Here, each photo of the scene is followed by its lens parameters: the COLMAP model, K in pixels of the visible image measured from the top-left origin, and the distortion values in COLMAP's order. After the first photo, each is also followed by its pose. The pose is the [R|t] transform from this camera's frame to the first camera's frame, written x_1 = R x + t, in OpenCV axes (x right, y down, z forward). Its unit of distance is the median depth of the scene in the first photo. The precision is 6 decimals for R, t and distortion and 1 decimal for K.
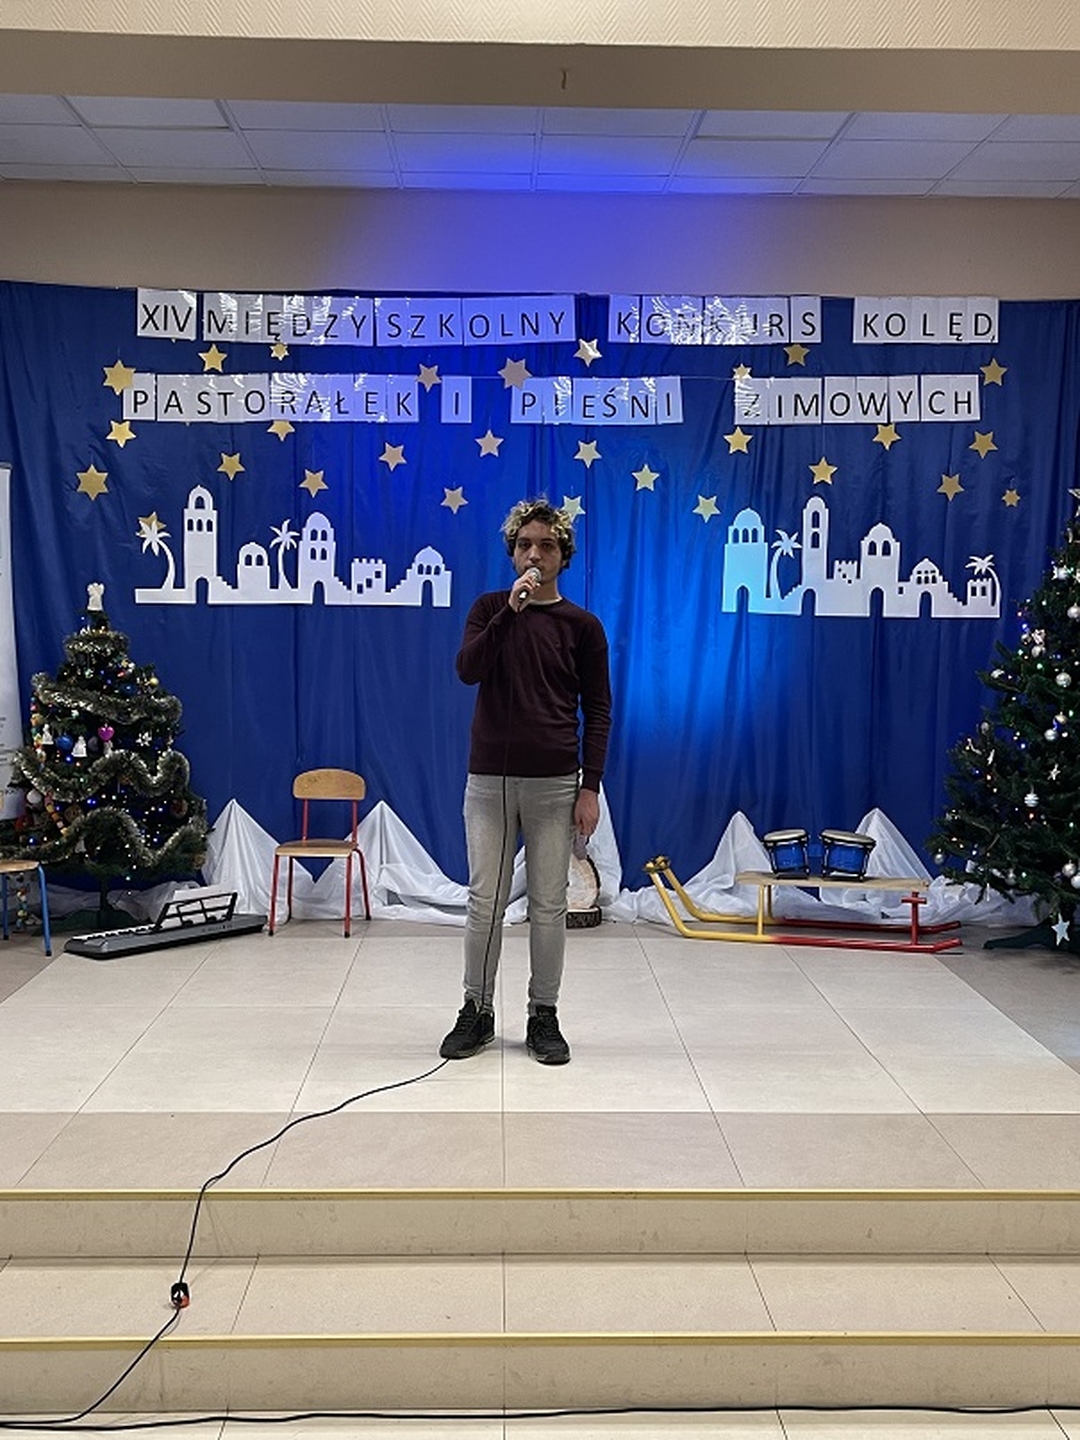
lens RADIAL K [[1598.9, 0, 540.9], [0, 1598.9, 722.6], [0, 0, 1]] dist [0.048855, 0.000000]
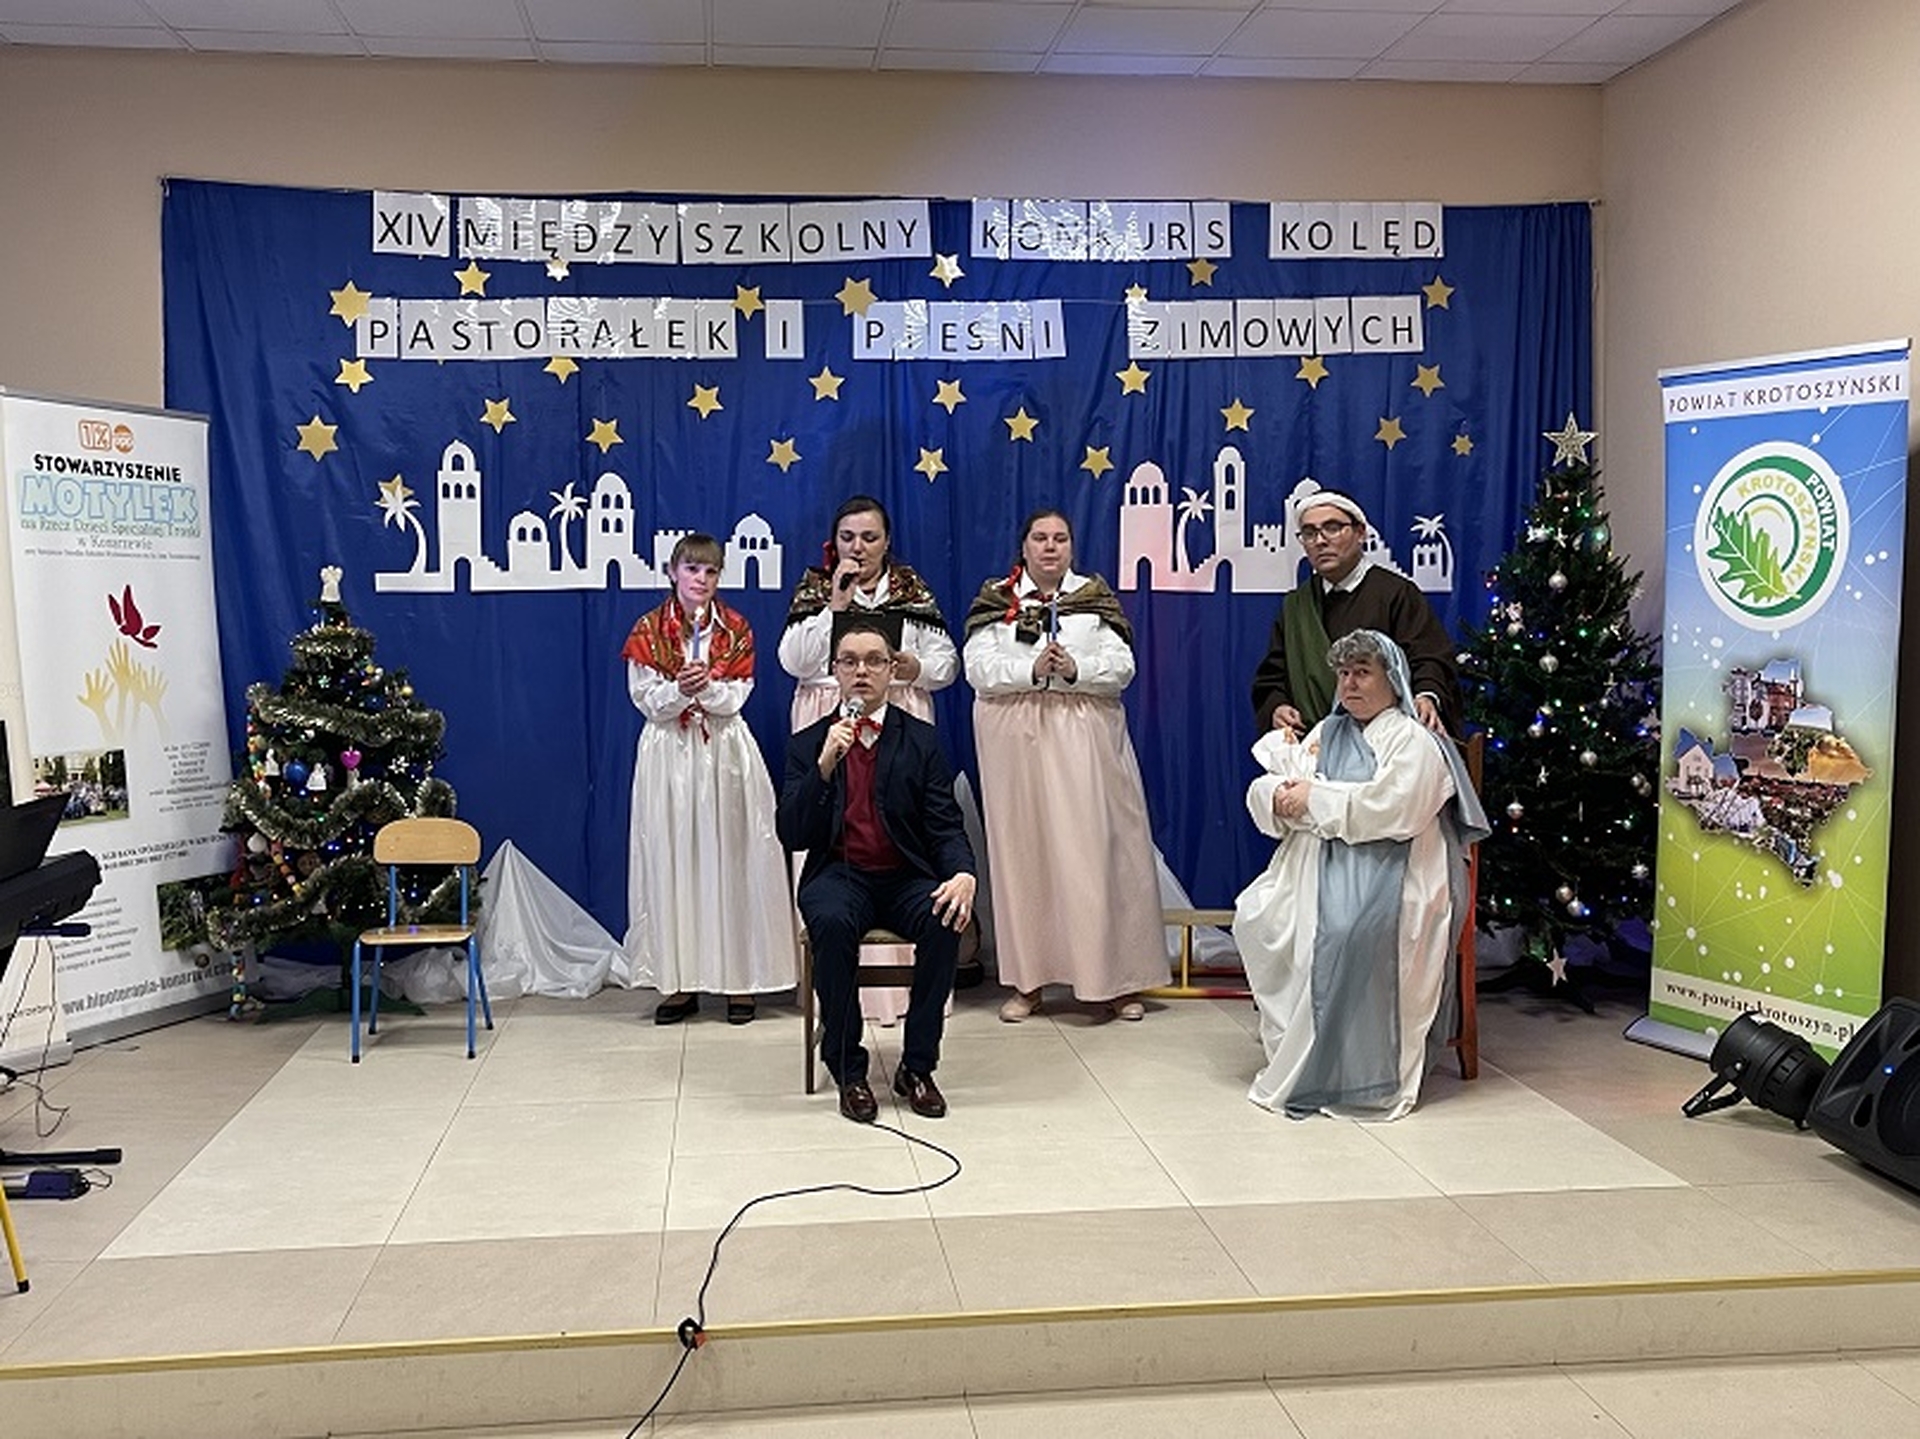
lens RADIAL K [[1996.4, 0, 966.7], [0, 1996.4, 702.9], [0, 0, 1]] dist [0.053381, 0.000000]
pose [[0.995694, -0.023061, 0.089789, -0.056060], [0.024760, 0.999534, -0.017850, 0.004036], [-0.089335, 0.019997, 0.995801, 0.004476]]
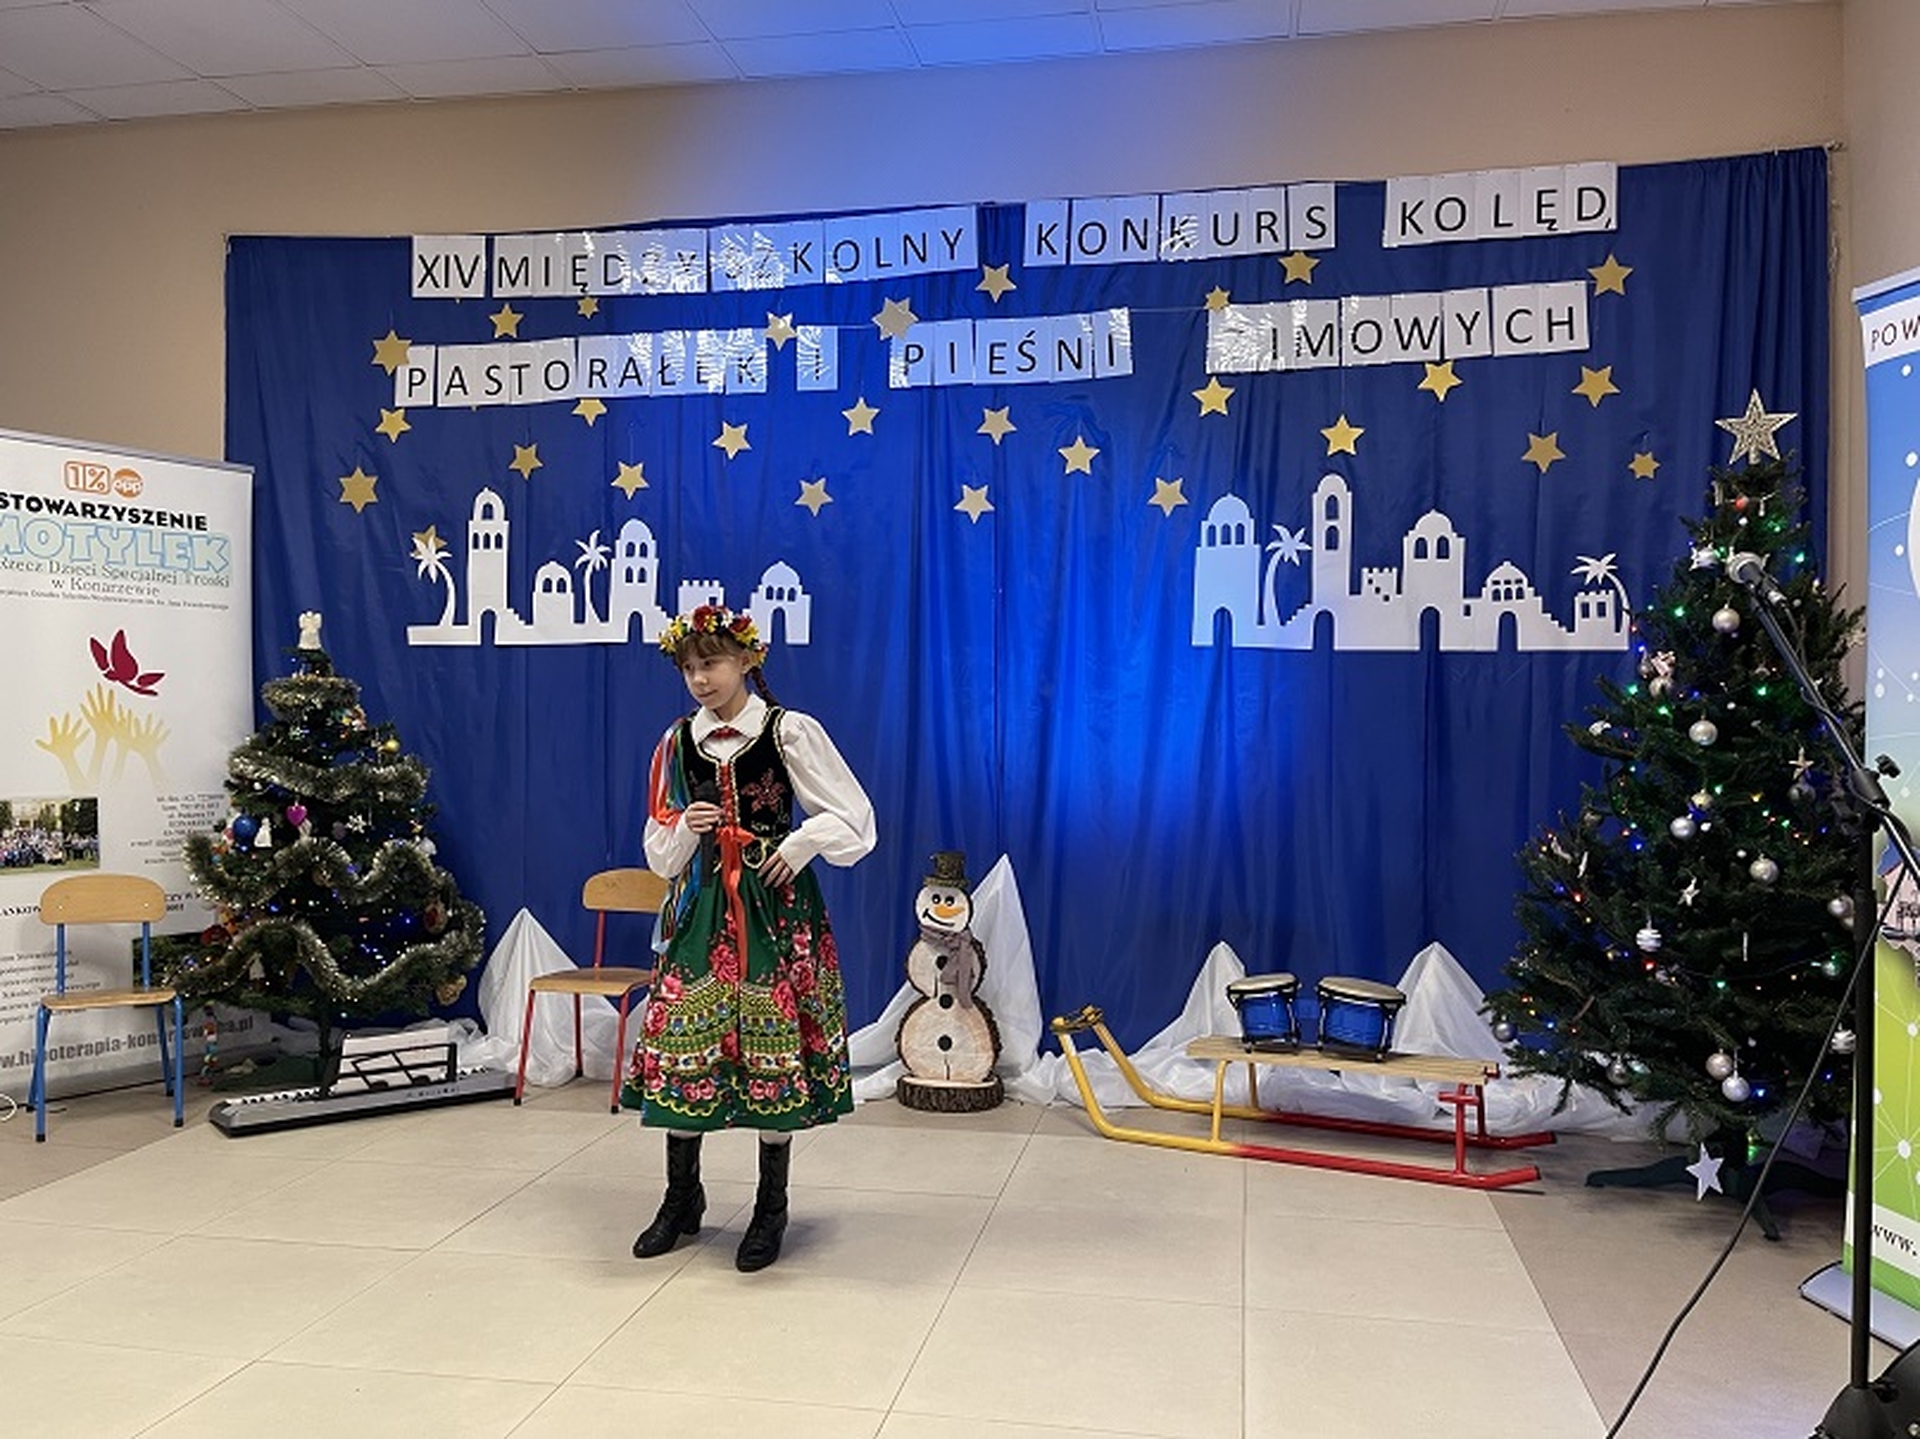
lens RADIAL K [[1547.6, 0, 963.8], [0, 1547.6, 726.4], [0, 0, 1]] dist [0.035779, -0.008531]
pose [[0.977928, -0.003880, -0.208907, 0.158393], [-0.010505, 0.997650, -0.067708, 0.010663], [0.208679, 0.068408, 0.975589, 0.343748]]
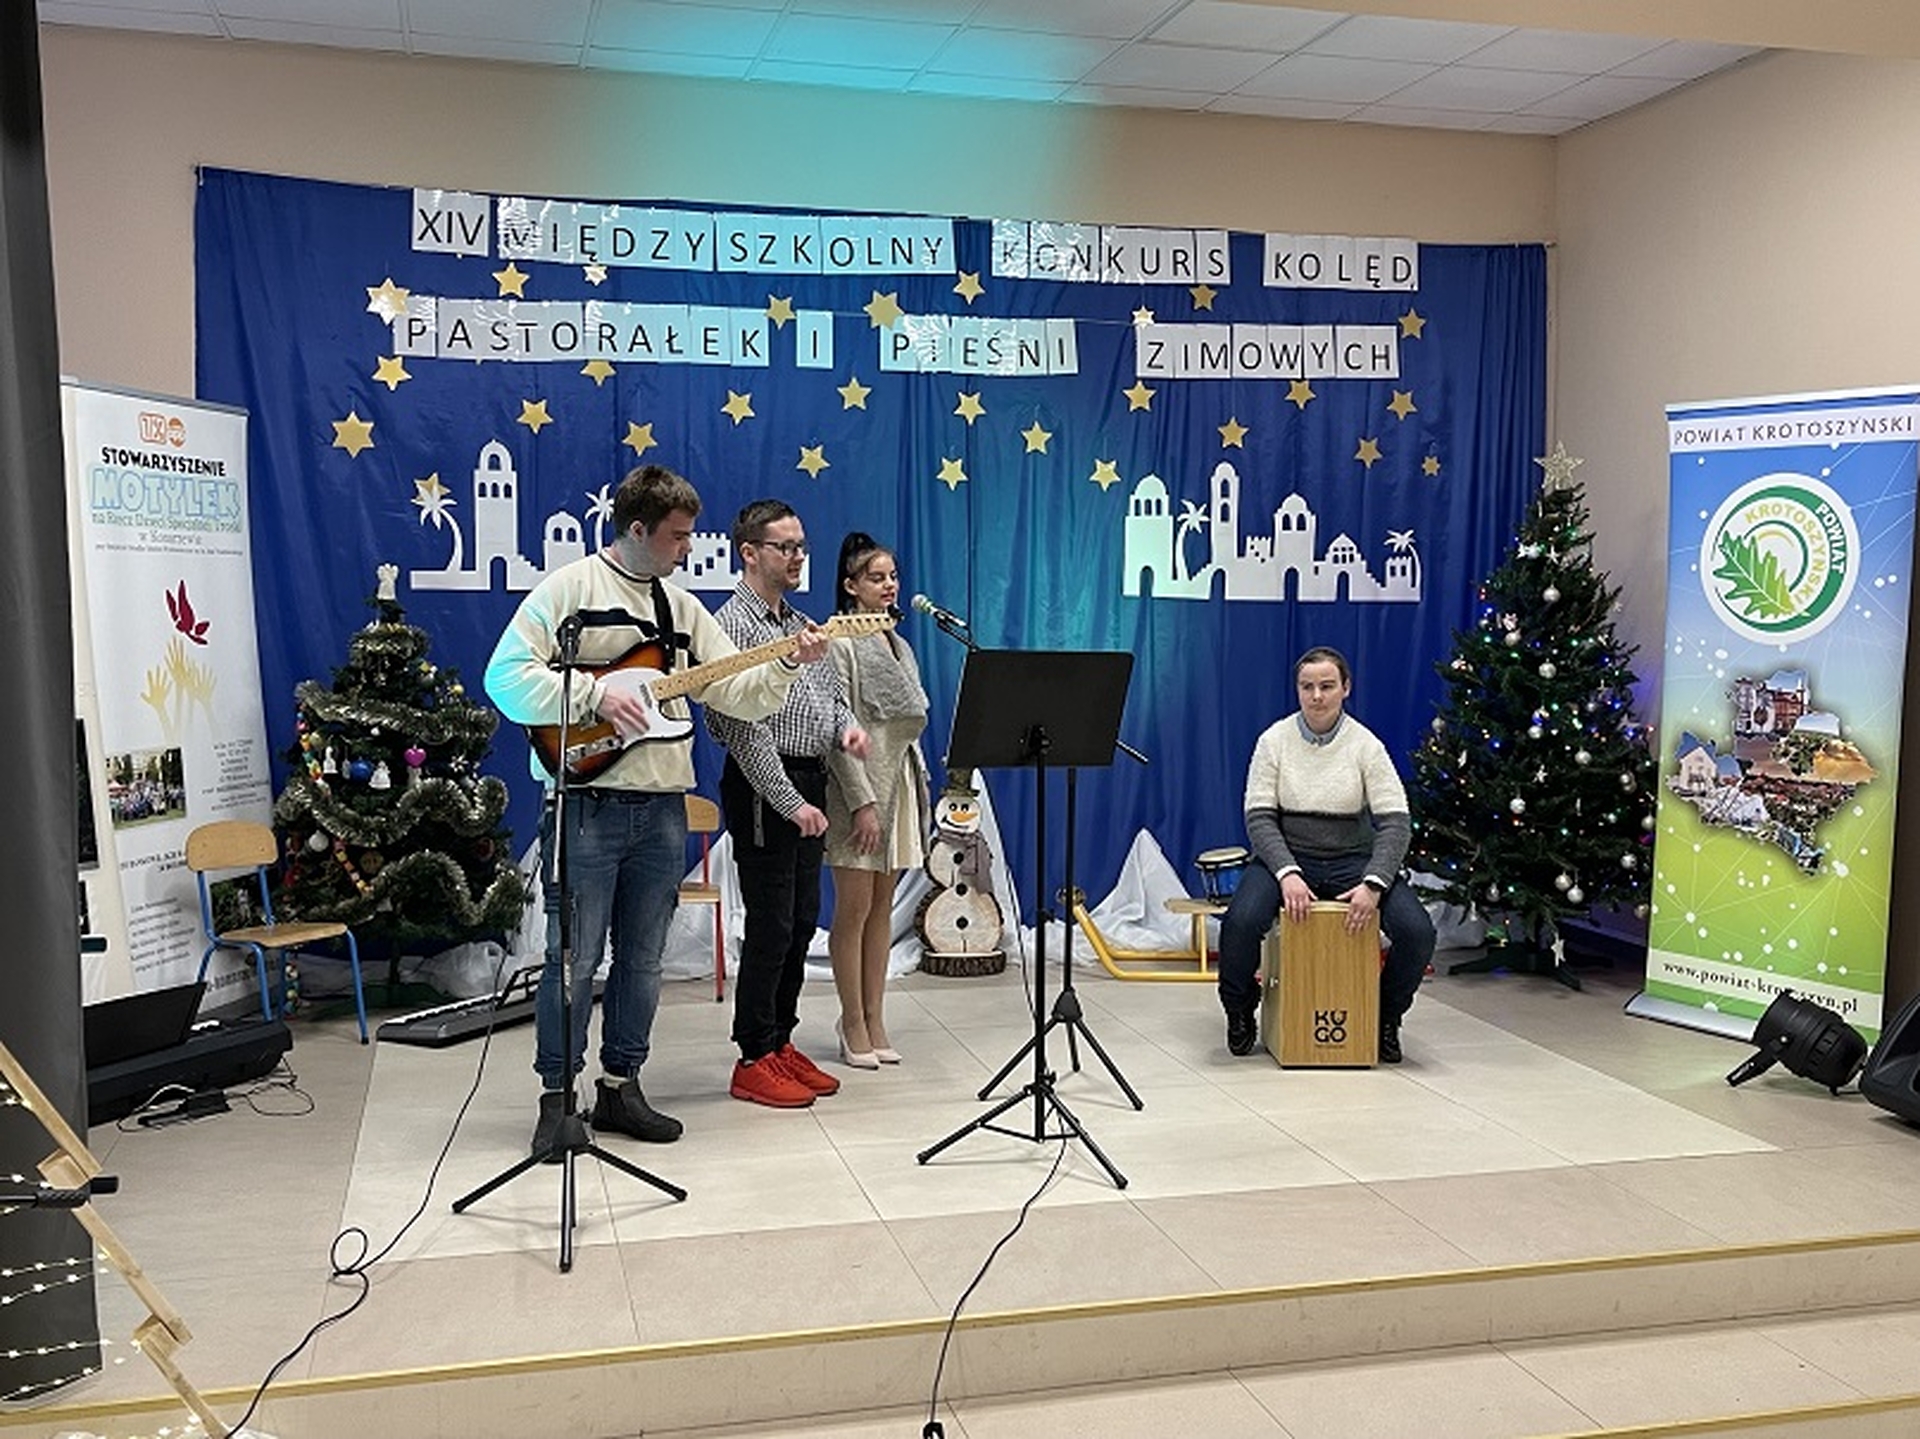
lens RADIAL K [[1904.1, 0, 966.8], [0, 1904.1, 716.7], [0, 0, 1]] dist [0.048266, 0.000000]
pose [[0.973658, -0.020630, 0.227079, -0.203534], [0.021246, 0.999774, -0.000266, -0.006485], [-0.227023, 0.005084, 0.973876, 0.030743]]
